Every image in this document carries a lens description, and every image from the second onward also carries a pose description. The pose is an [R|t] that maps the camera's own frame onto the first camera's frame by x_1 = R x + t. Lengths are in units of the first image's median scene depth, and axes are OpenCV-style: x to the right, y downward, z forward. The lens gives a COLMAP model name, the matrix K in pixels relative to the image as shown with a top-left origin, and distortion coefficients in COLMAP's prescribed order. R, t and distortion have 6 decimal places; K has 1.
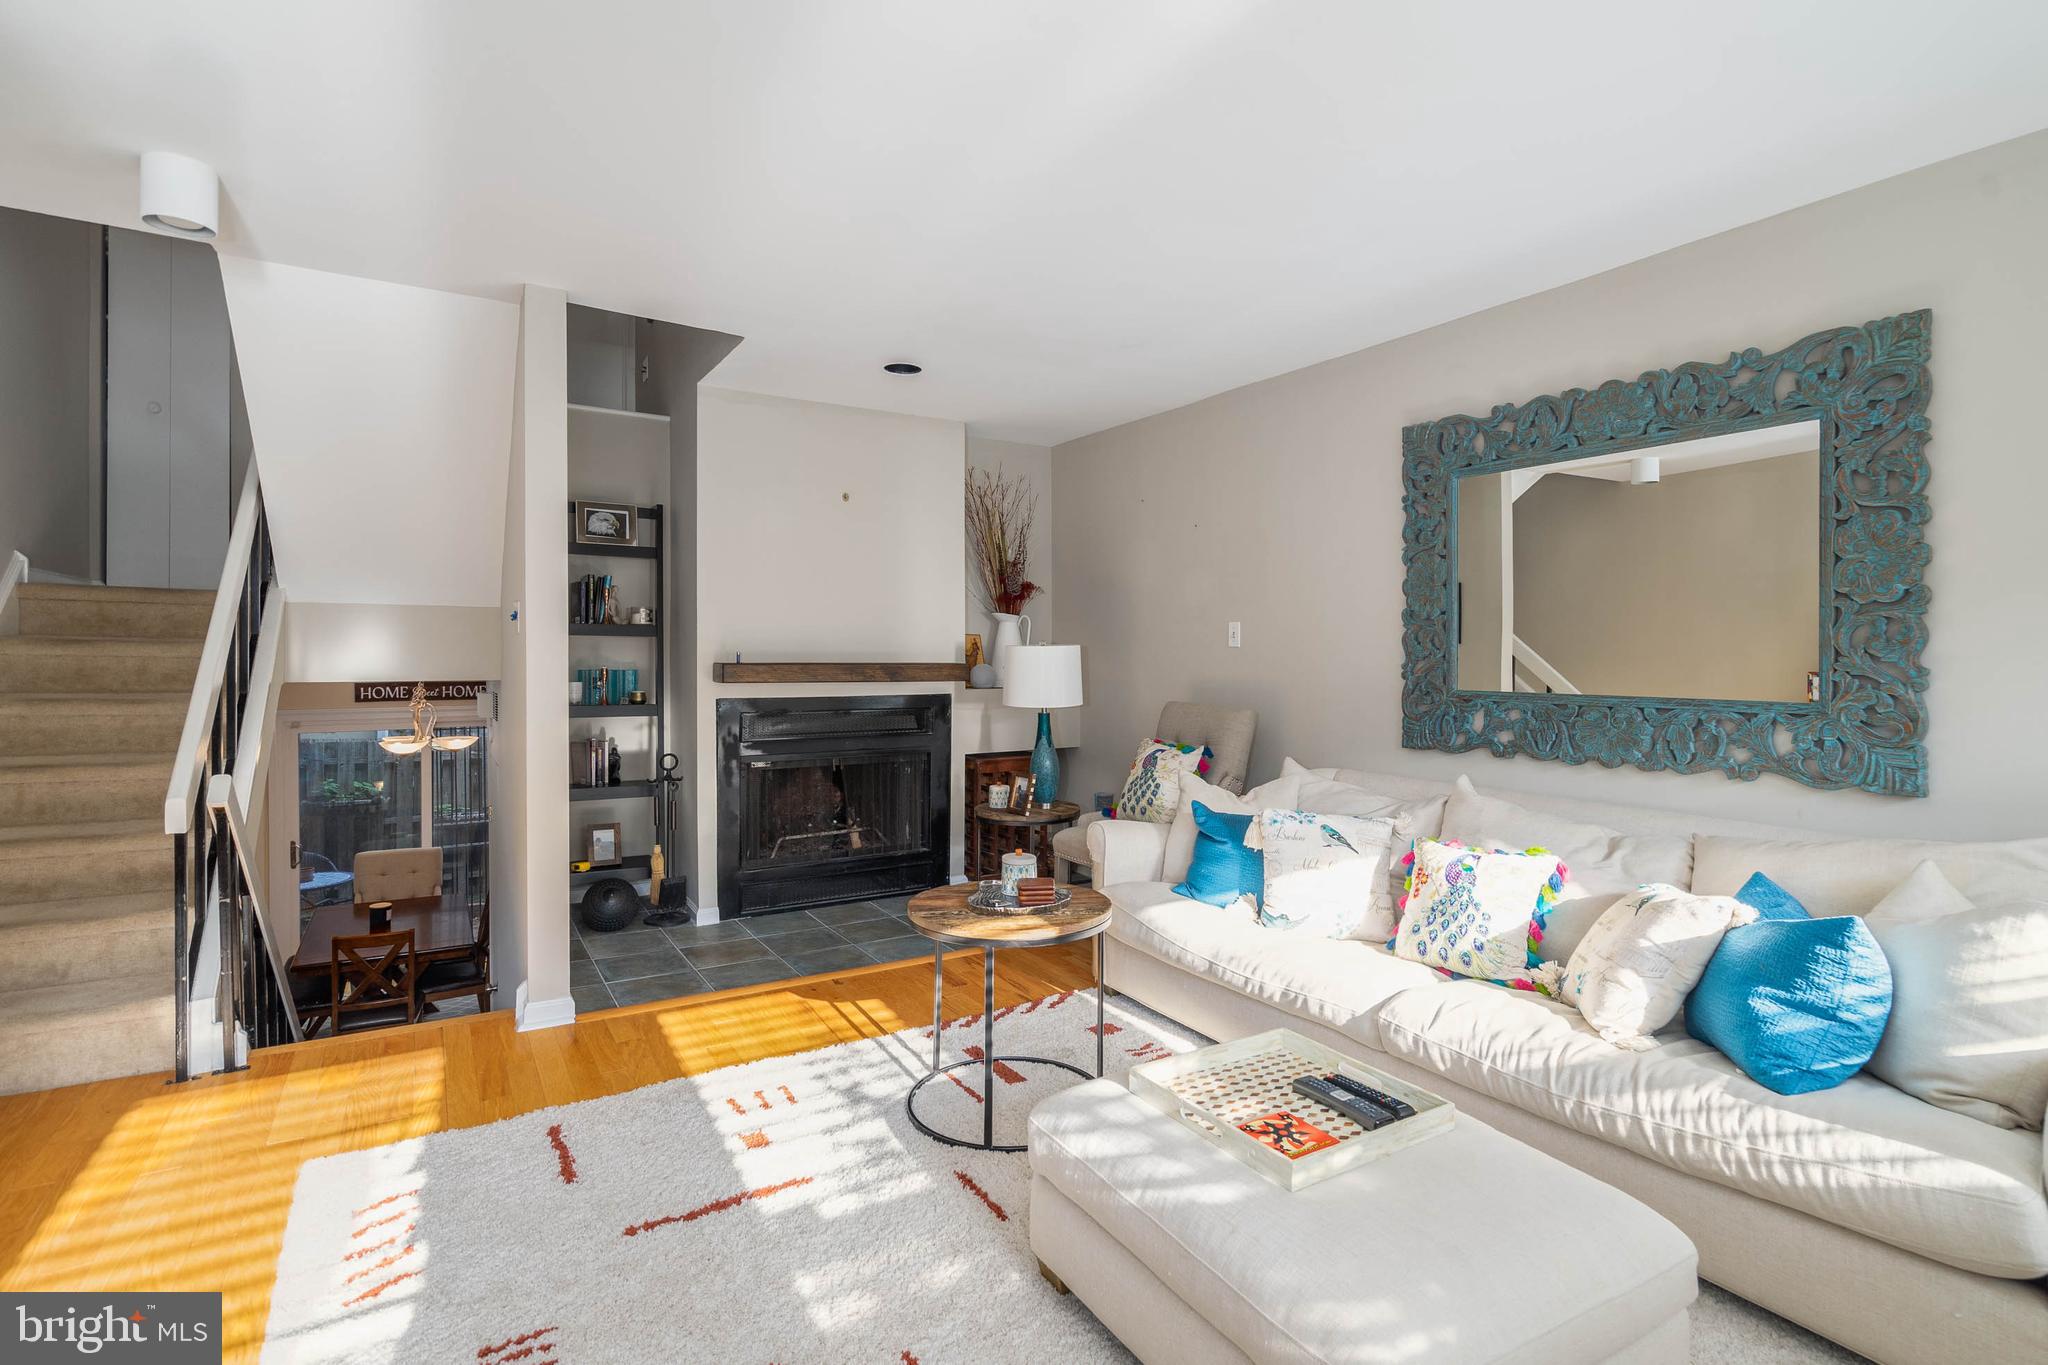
lens RADIAL K [[962.1, 0, 1079.9], [0, 962.1, 658.8], [0, 0, 1]] dist [-0.005623, 0.002206]
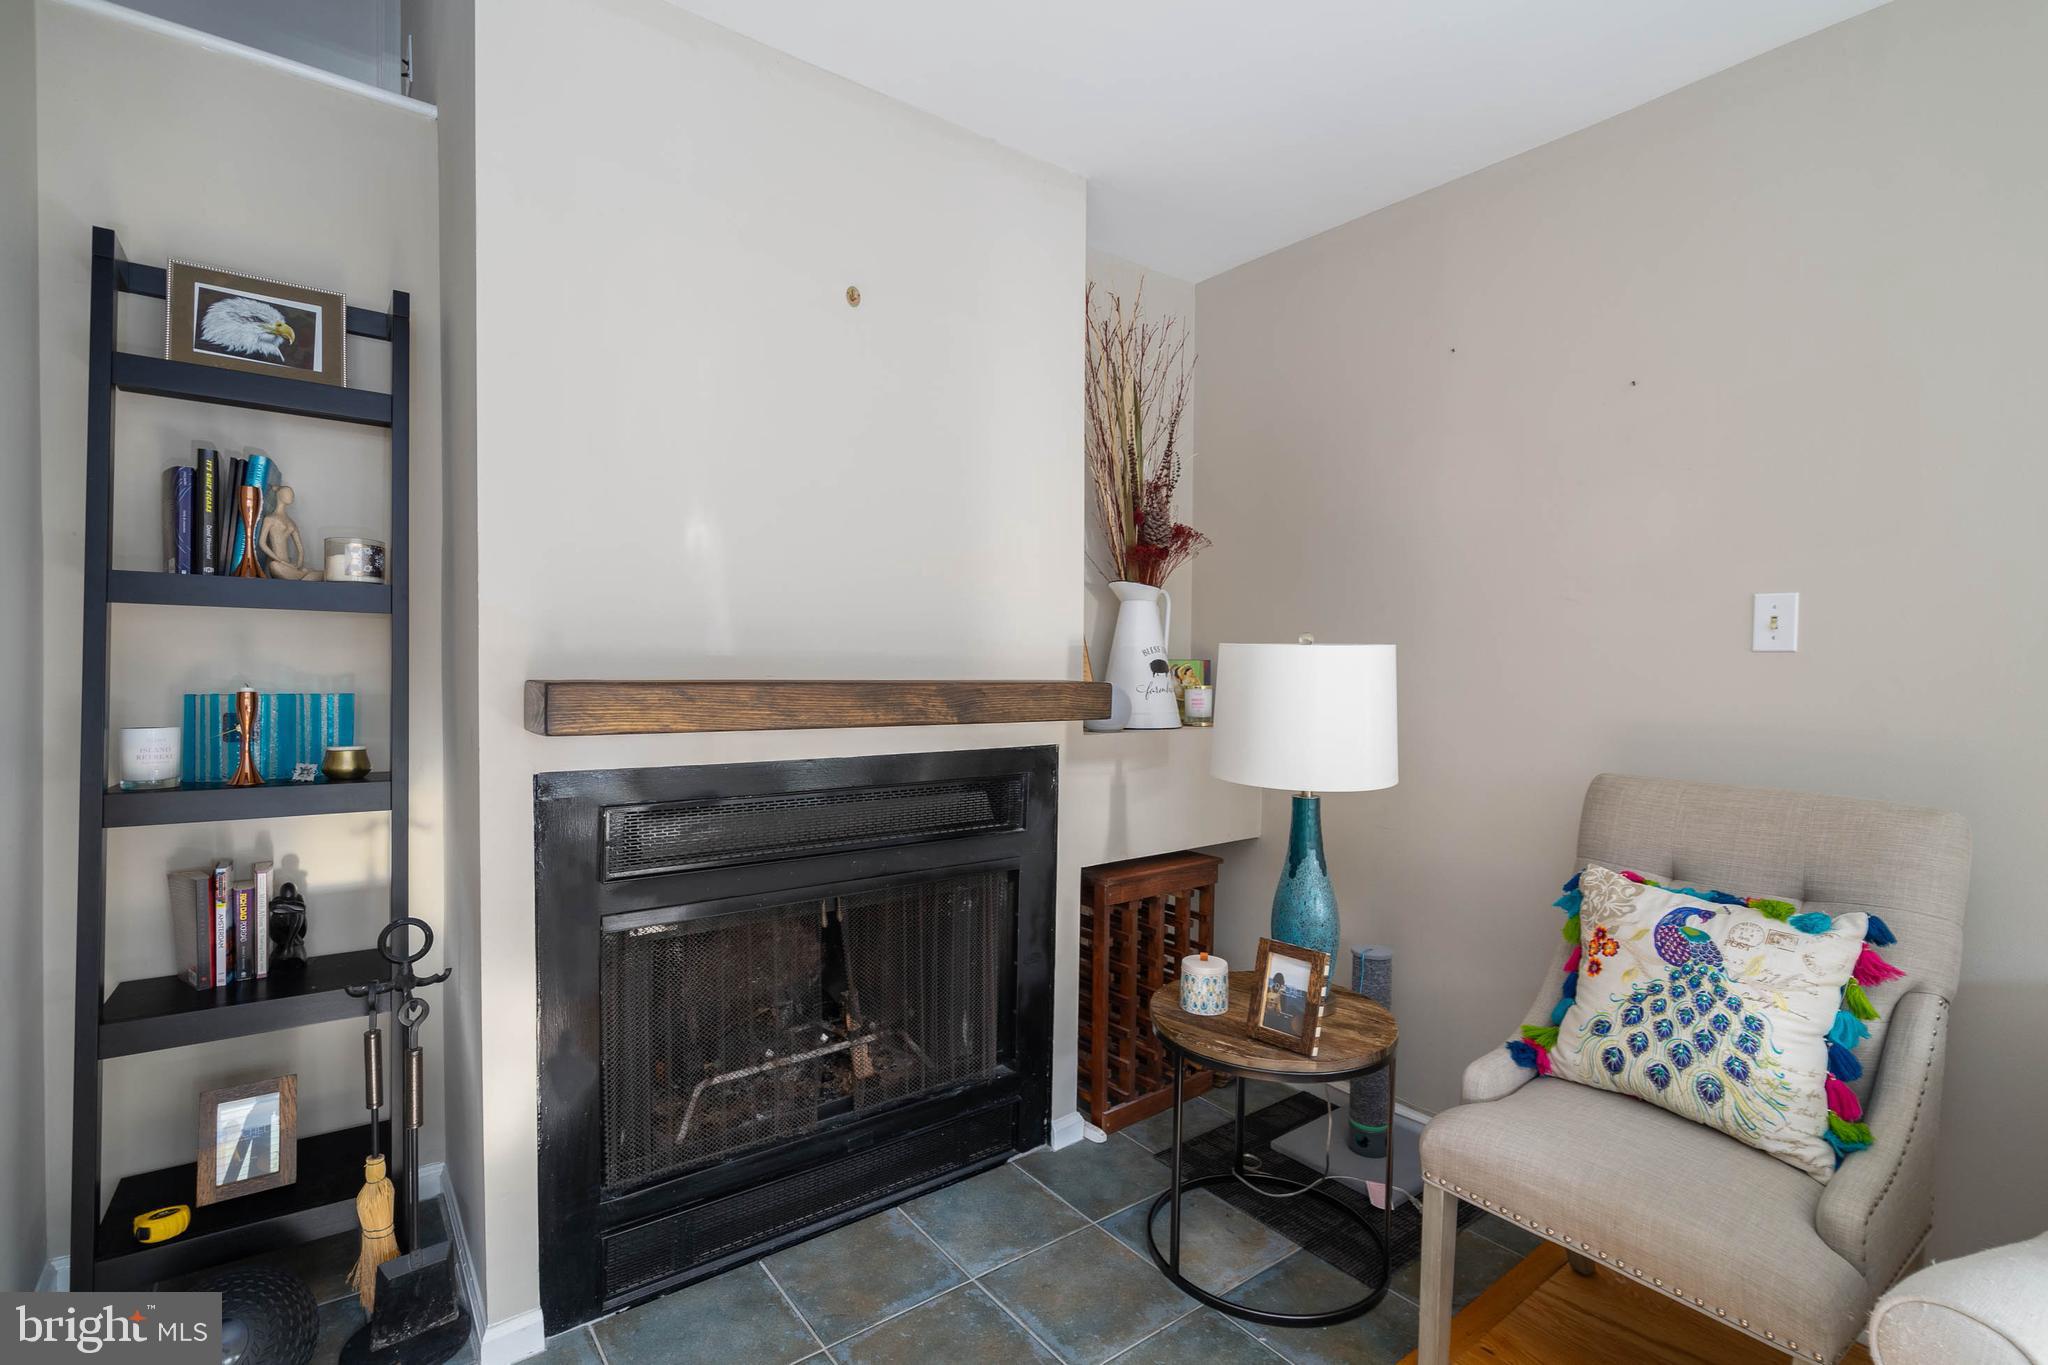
lens RADIAL K [[962.1, 0, 1035.4], [0, 962.1, 696.8], [0, 0, 1]] dist [-0.005623, 0.002206]
pose [[0.998487, 0.006031, 0.054652, -0.187054], [-0.007541, 0.999594, 0.027475, -0.000814], [-0.054464, -0.027846, 0.998127, 0.569197]]
